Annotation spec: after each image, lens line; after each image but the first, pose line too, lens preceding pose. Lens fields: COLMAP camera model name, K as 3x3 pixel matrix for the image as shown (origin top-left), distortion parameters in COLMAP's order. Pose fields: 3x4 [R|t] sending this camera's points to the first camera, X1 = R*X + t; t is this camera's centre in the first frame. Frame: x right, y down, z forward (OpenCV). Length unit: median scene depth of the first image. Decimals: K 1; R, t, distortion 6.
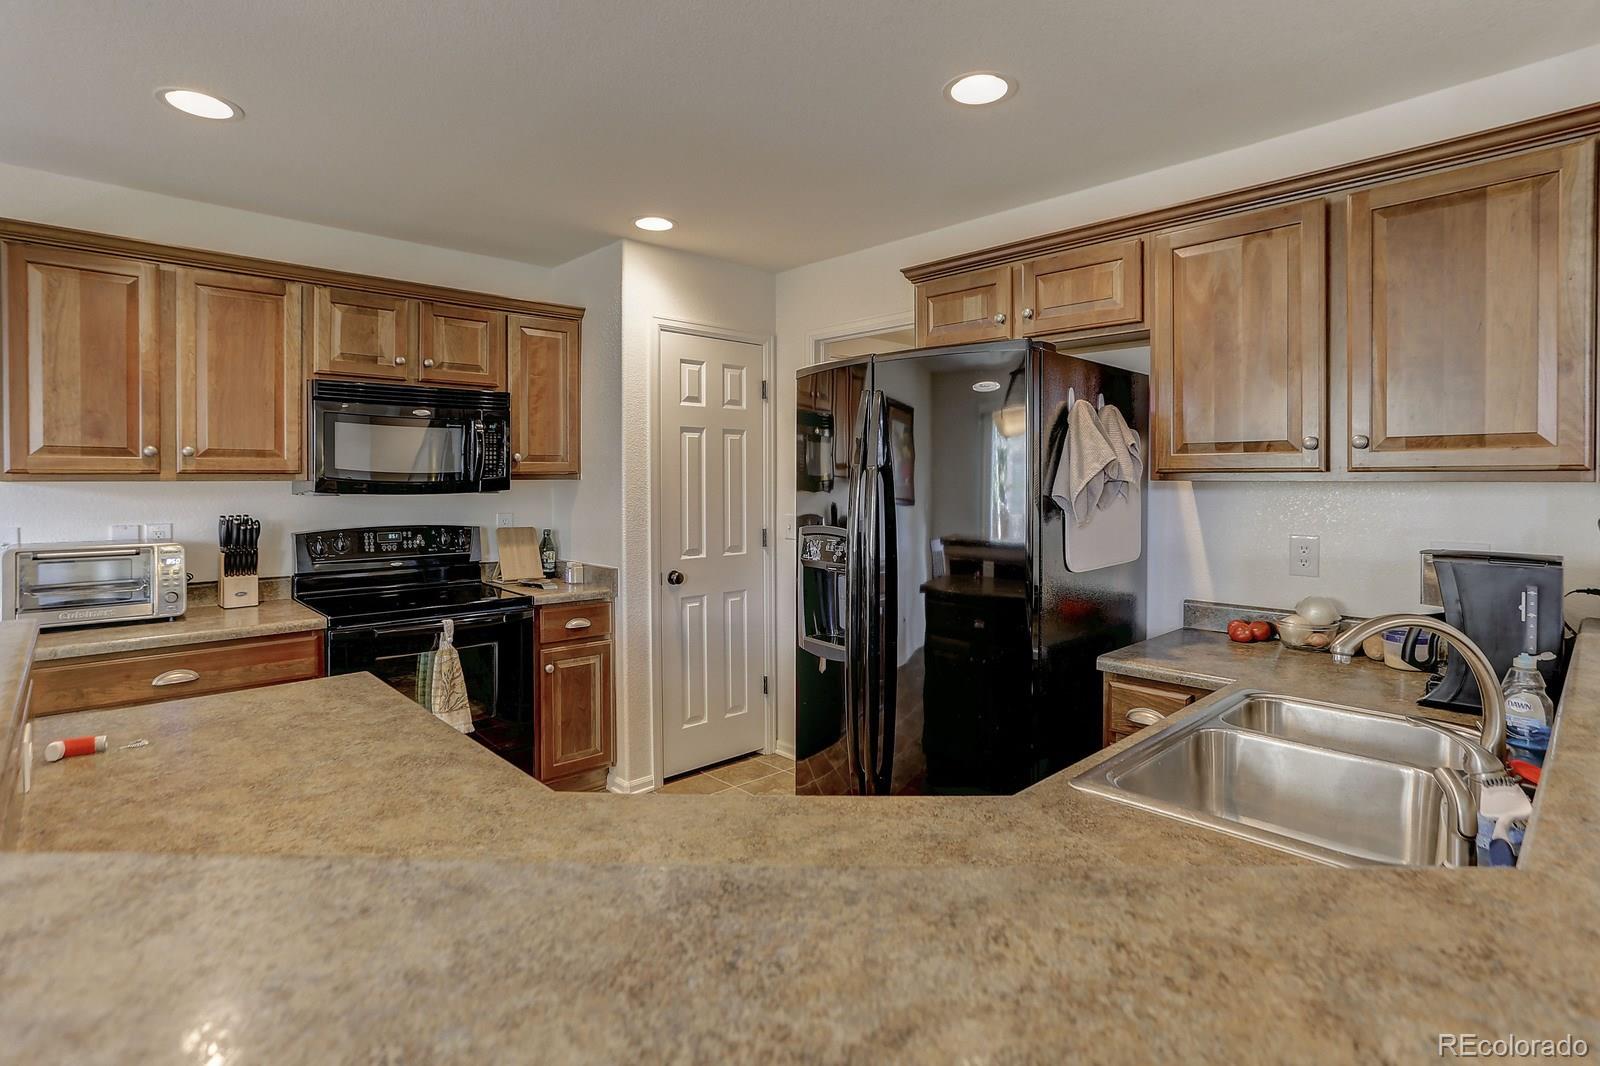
lens RADIAL K [[810.3, 0, 805.4], [0, 810.3, 483.5], [0, 0, 1]] dist [-0.046963, 0.027449]
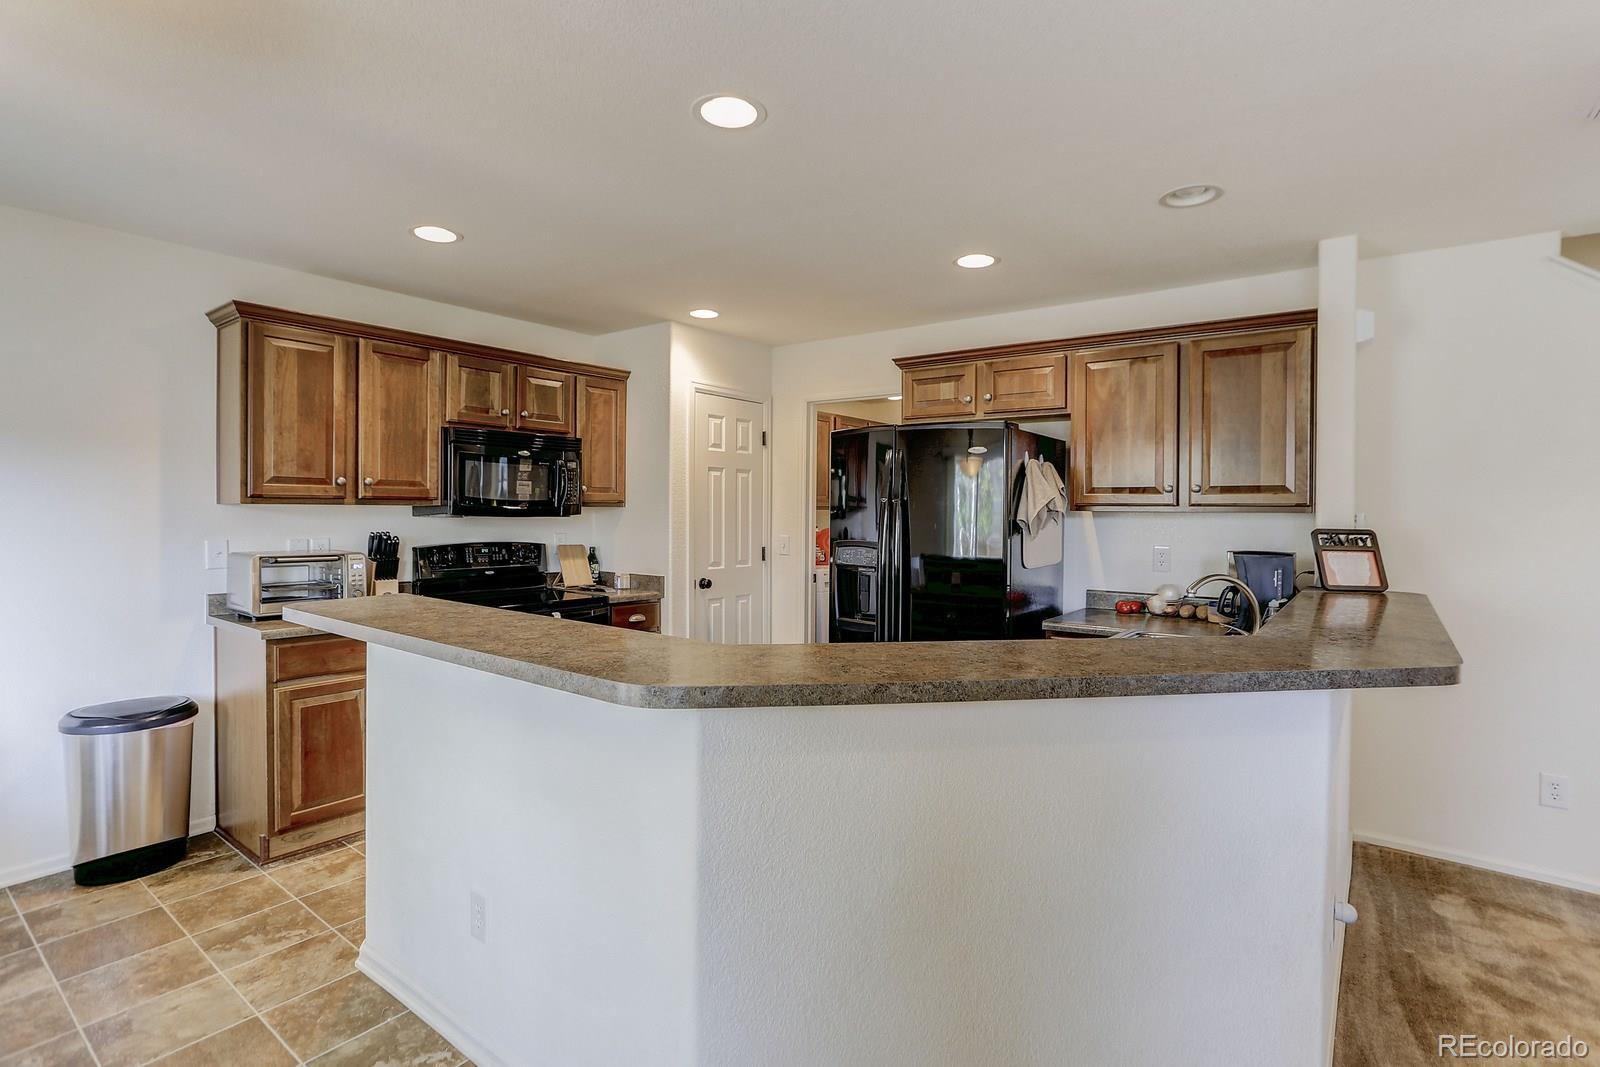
lens RADIAL K [[779.7, 0, 801.9], [0, 779.7, 513.3], [0, 0, 1]] dist [-0.052540, 0.023976]
pose [[0.988763, 0.008917, 0.149223, -0.263874], [-0.008624, 0.999959, -0.002615, 0.008217], [-0.149241, 0.001299, 0.988800, -0.346630]]
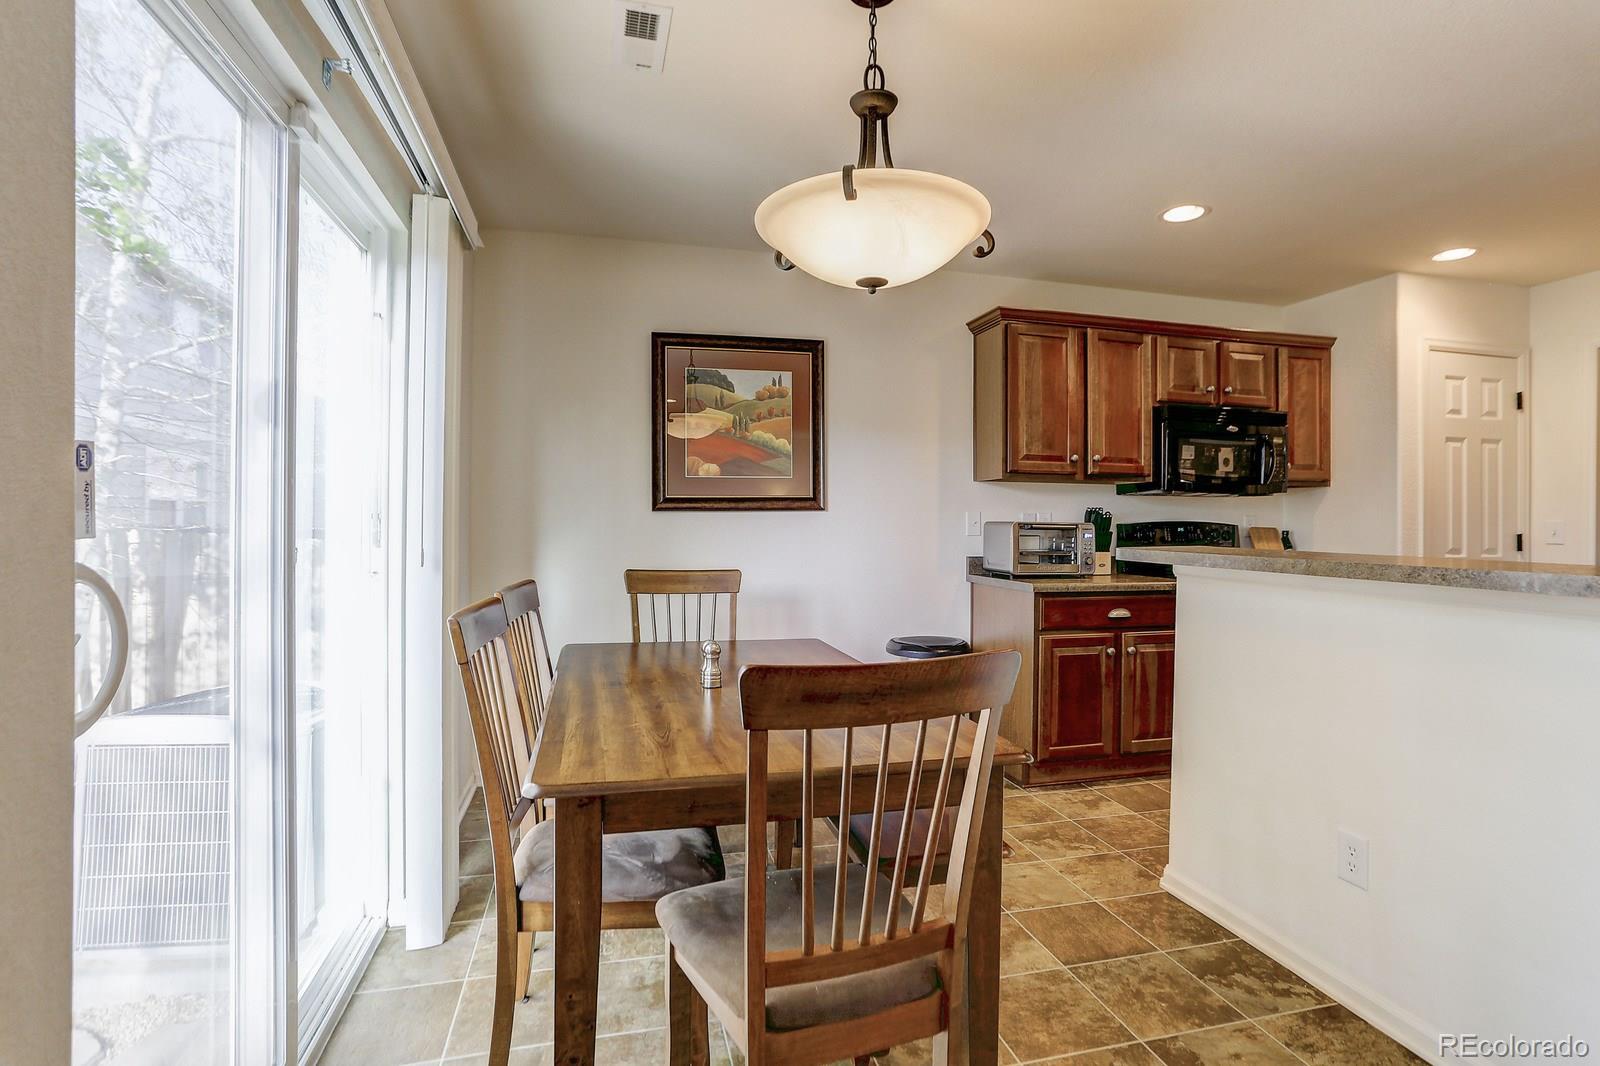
lens RADIAL K [[788.0, 0, 817.0], [0, 788.0, 517.3], [0, 0, 1]] dist [-0.052307, 0.025153]
pose [[0.869078, 0.009250, -0.494589, -0.521441], [-0.014477, 0.999872, -0.006739, 0.080558], [0.494463, 0.013017, 0.869101, -0.452724]]
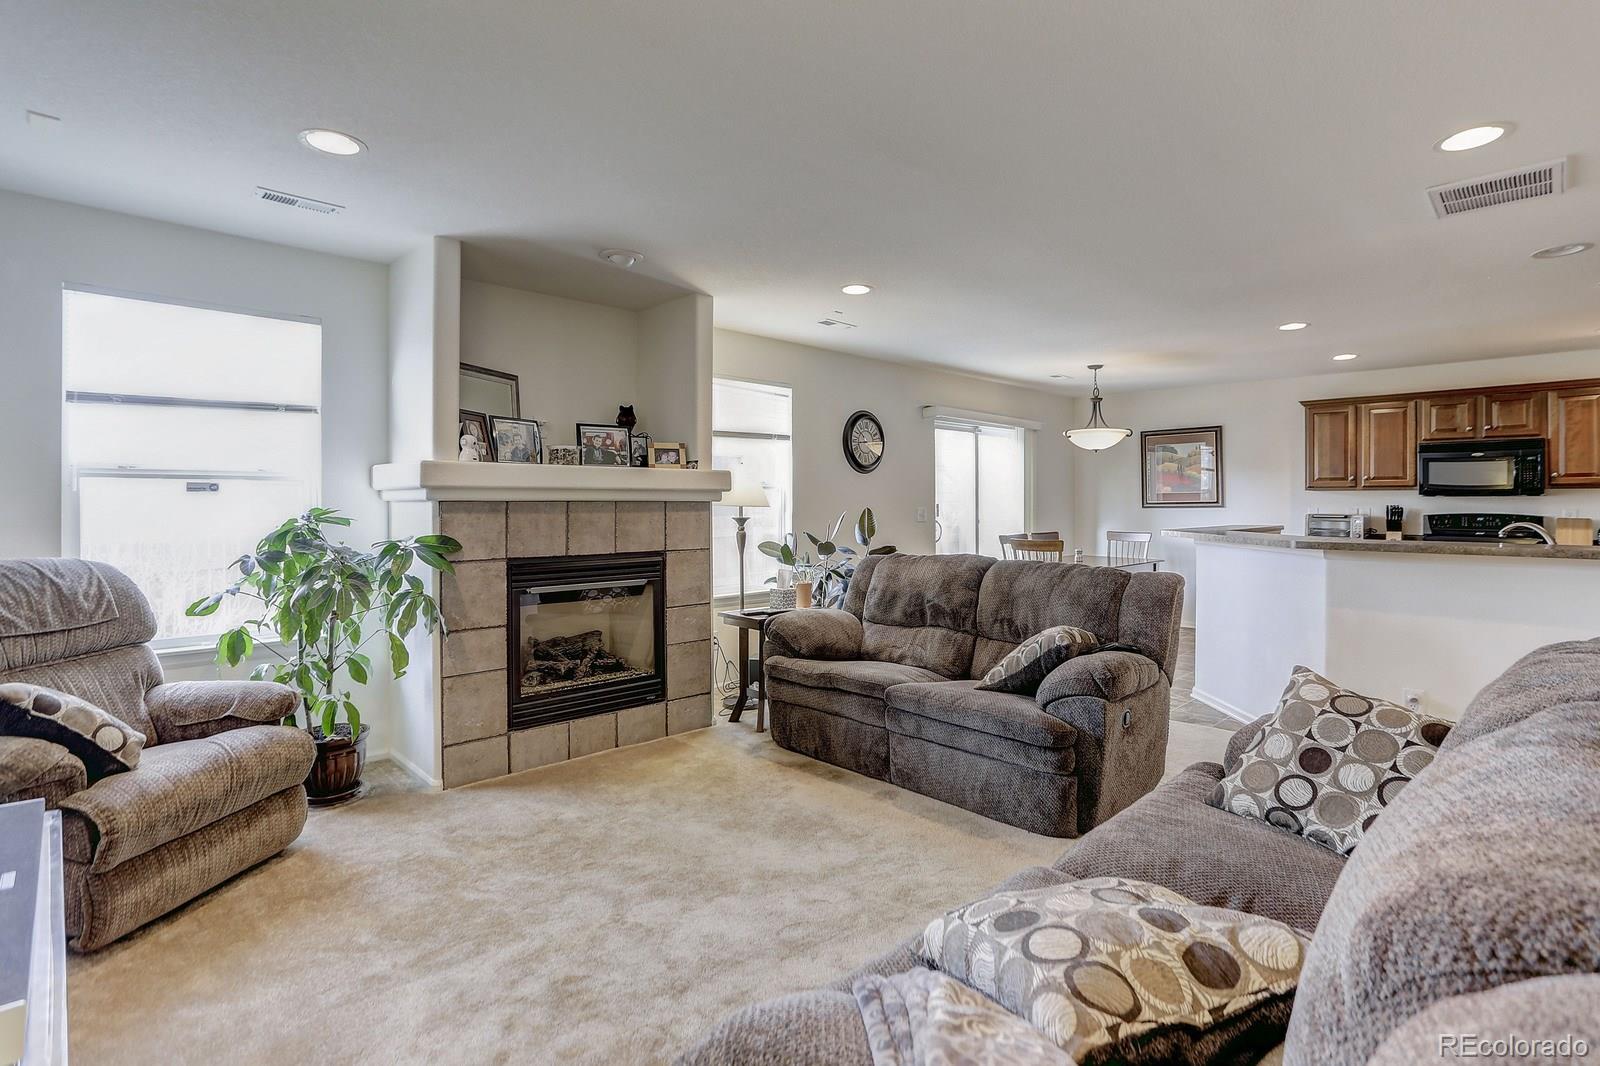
lens RADIAL K [[788.0, 0, 817.0], [0, 788.0, 517.3], [0, 0, 1]] dist [-0.052307, 0.025153]
pose [[0.017722, 0.021083, -0.999621, 1.643363], [-0.007753, 0.999750, 0.020948, 0.046225], [0.999813, 0.007379, 0.017881, -0.775331]]
